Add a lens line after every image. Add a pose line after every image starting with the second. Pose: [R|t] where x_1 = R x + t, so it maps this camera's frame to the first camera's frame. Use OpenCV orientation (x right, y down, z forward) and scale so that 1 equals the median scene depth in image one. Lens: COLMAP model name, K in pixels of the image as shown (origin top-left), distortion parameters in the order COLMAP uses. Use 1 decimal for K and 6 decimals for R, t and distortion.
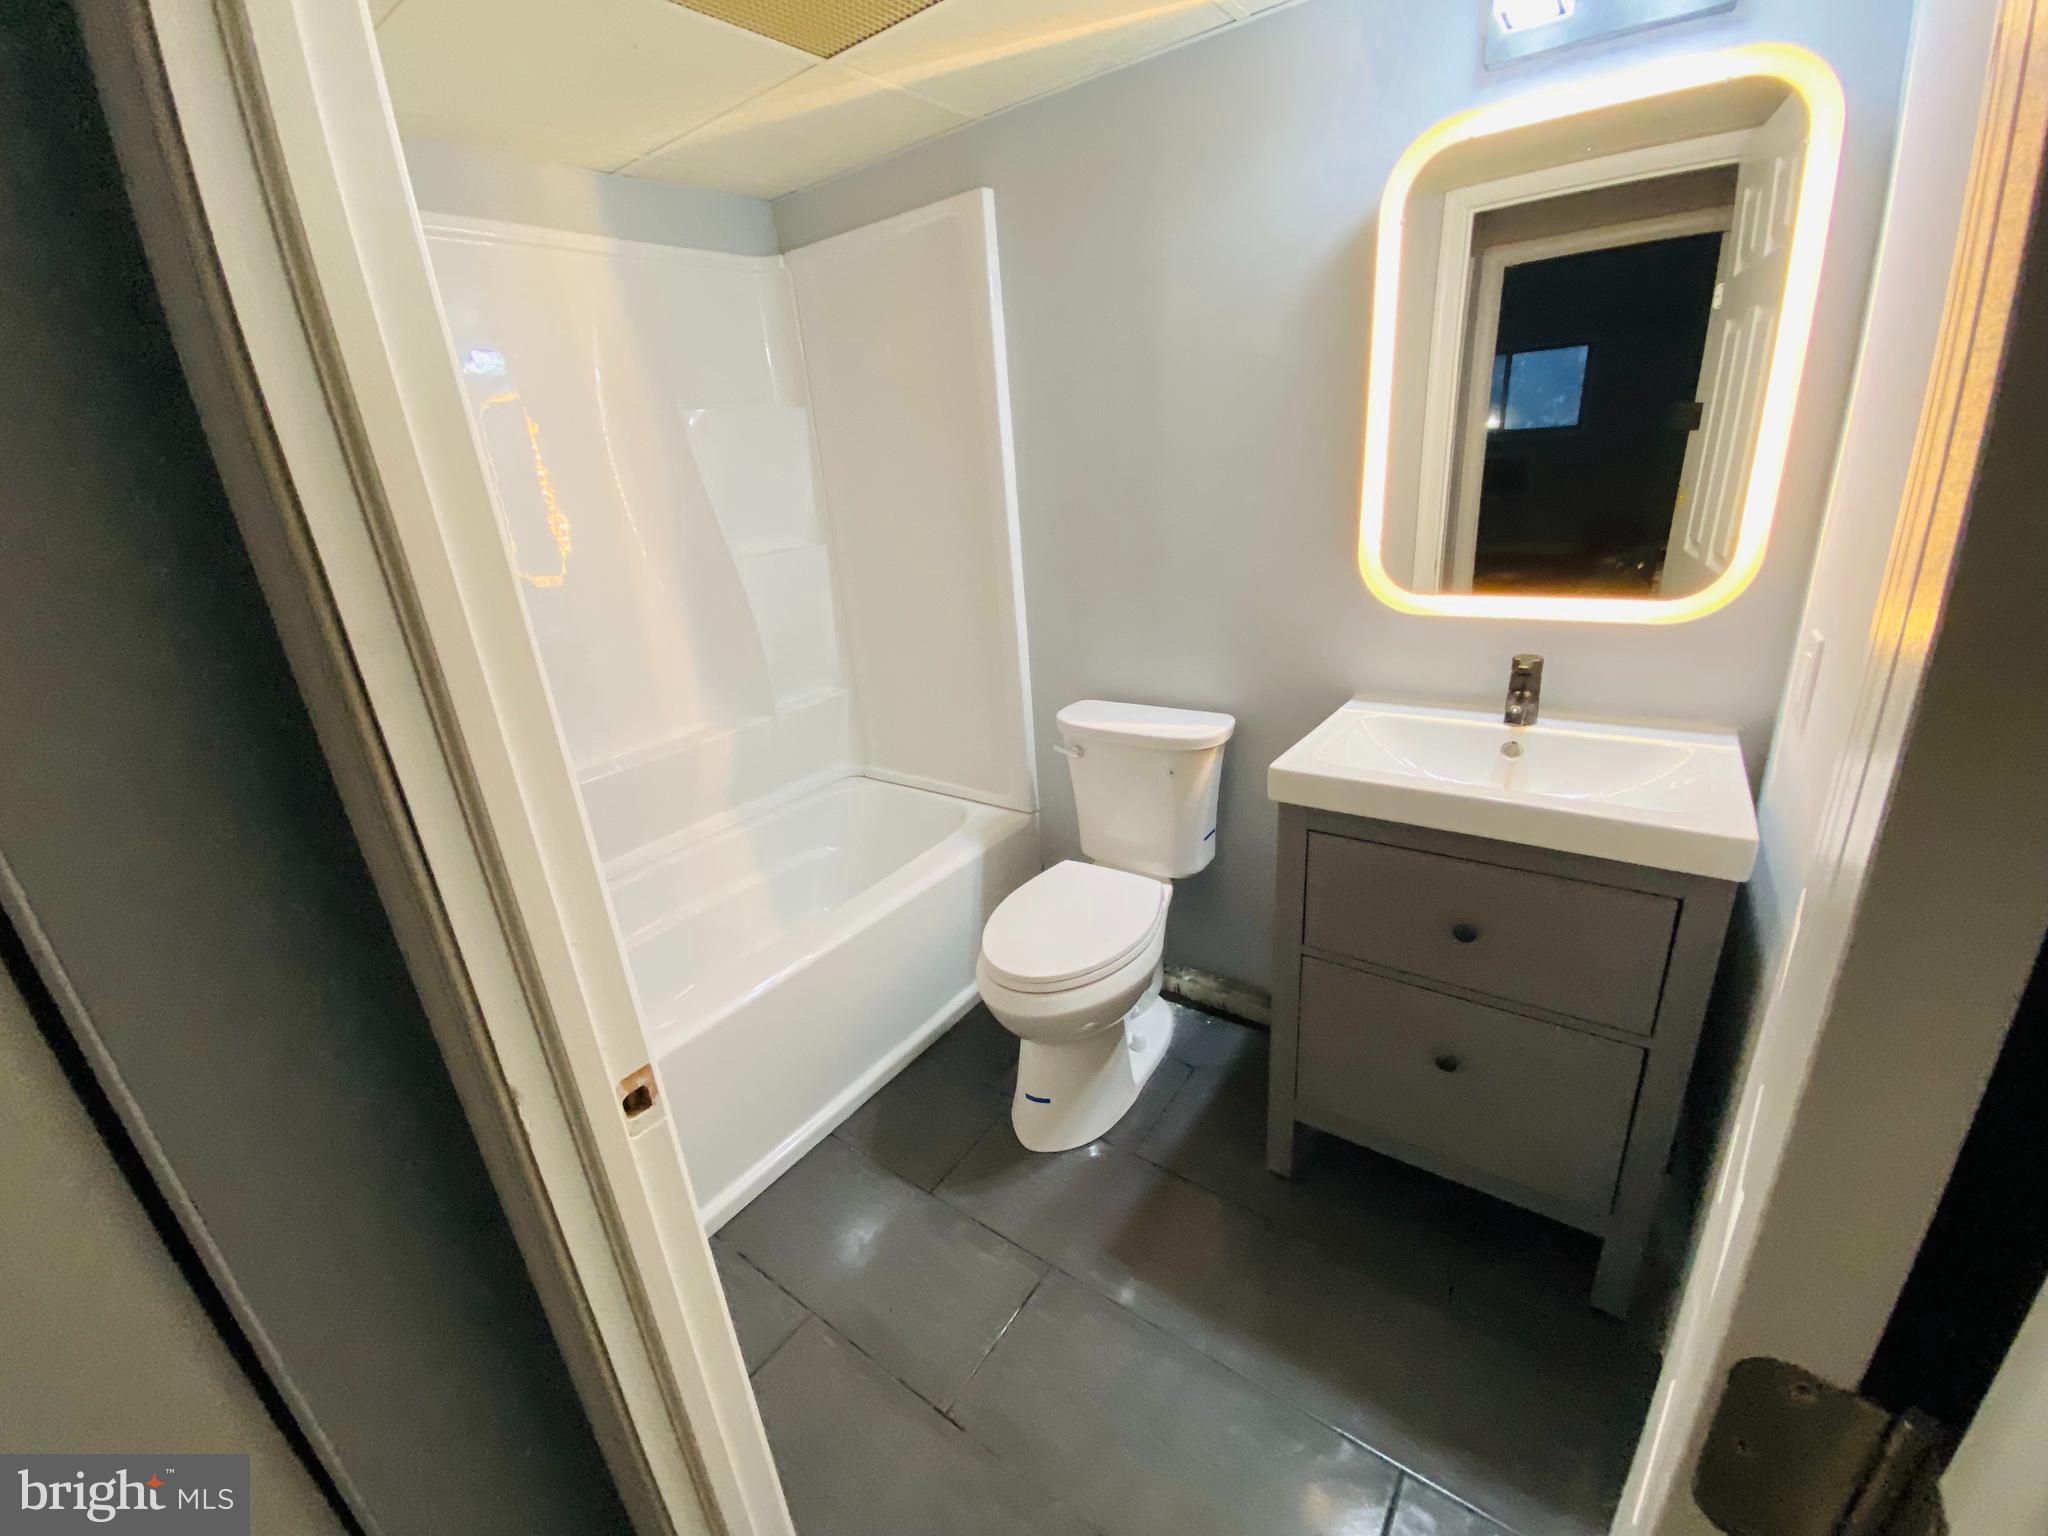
lens RADIAL K [[830.6, 0, 1025.0], [0, 830.6, 743.5], [0, 0, 1]] dist [0.001760, 0.000122]
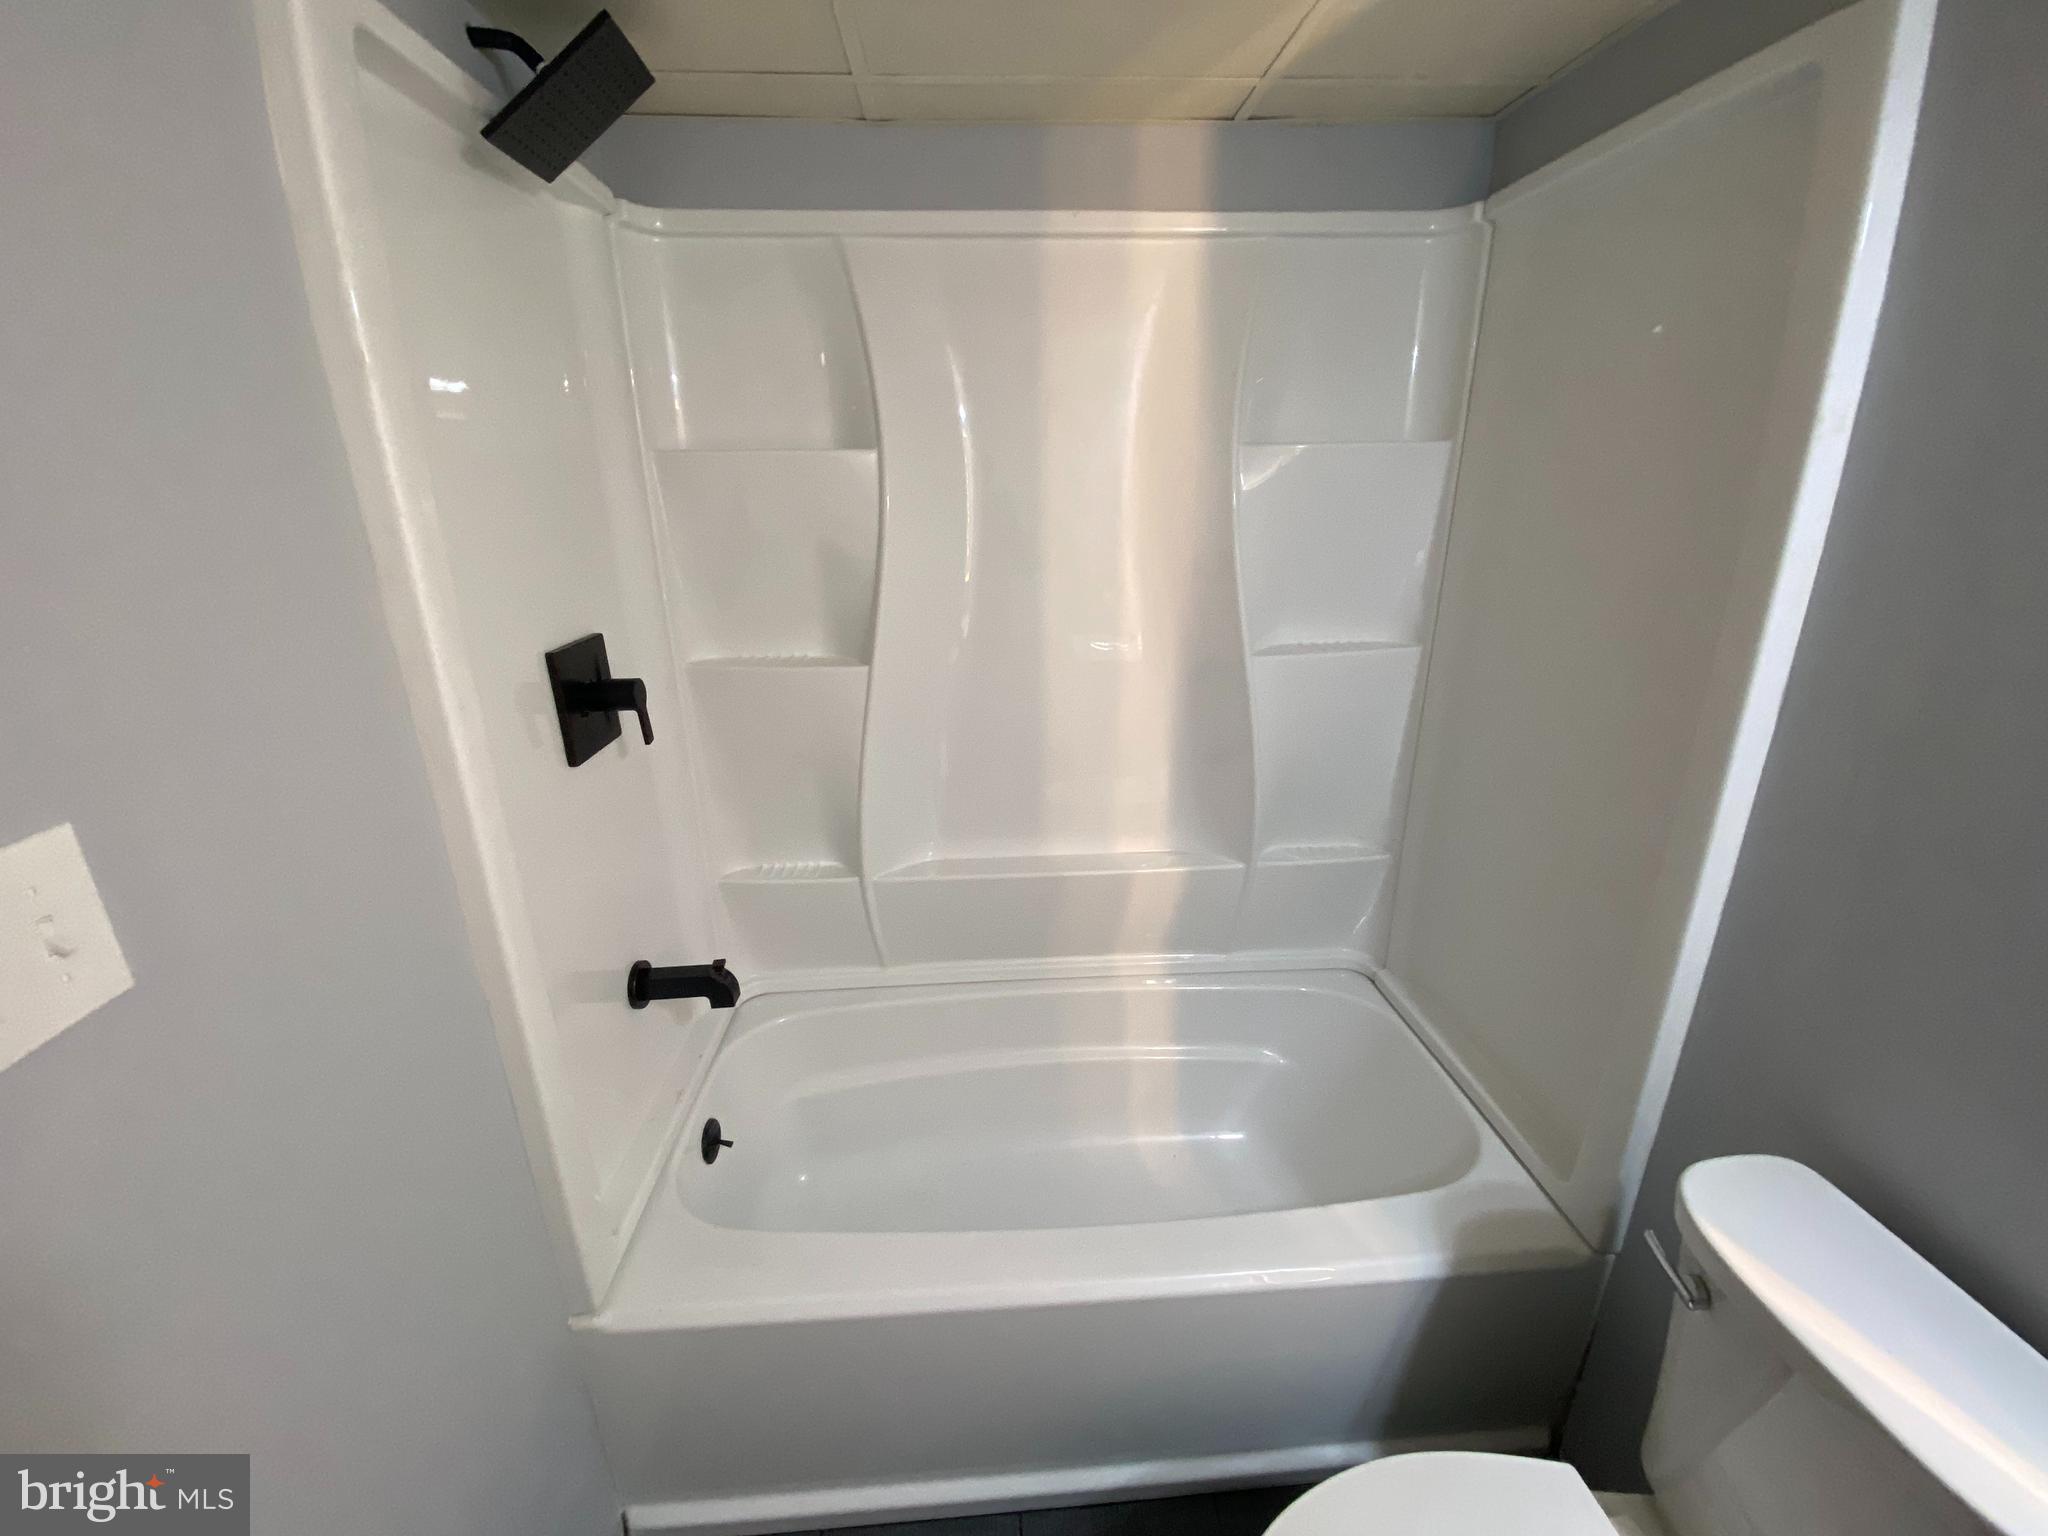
lens RADIAL K [[830.6, 0, 1025.0], [0, 830.6, 743.5], [0, 0, 1]] dist [0.001760, 0.000122]
pose [[0.650393, 0.300387, -0.697680, 0.044095], [-0.291587, 0.946849, 0.135843, -0.184043], [0.701403, 0.115083, 0.703413, 0.361282]]
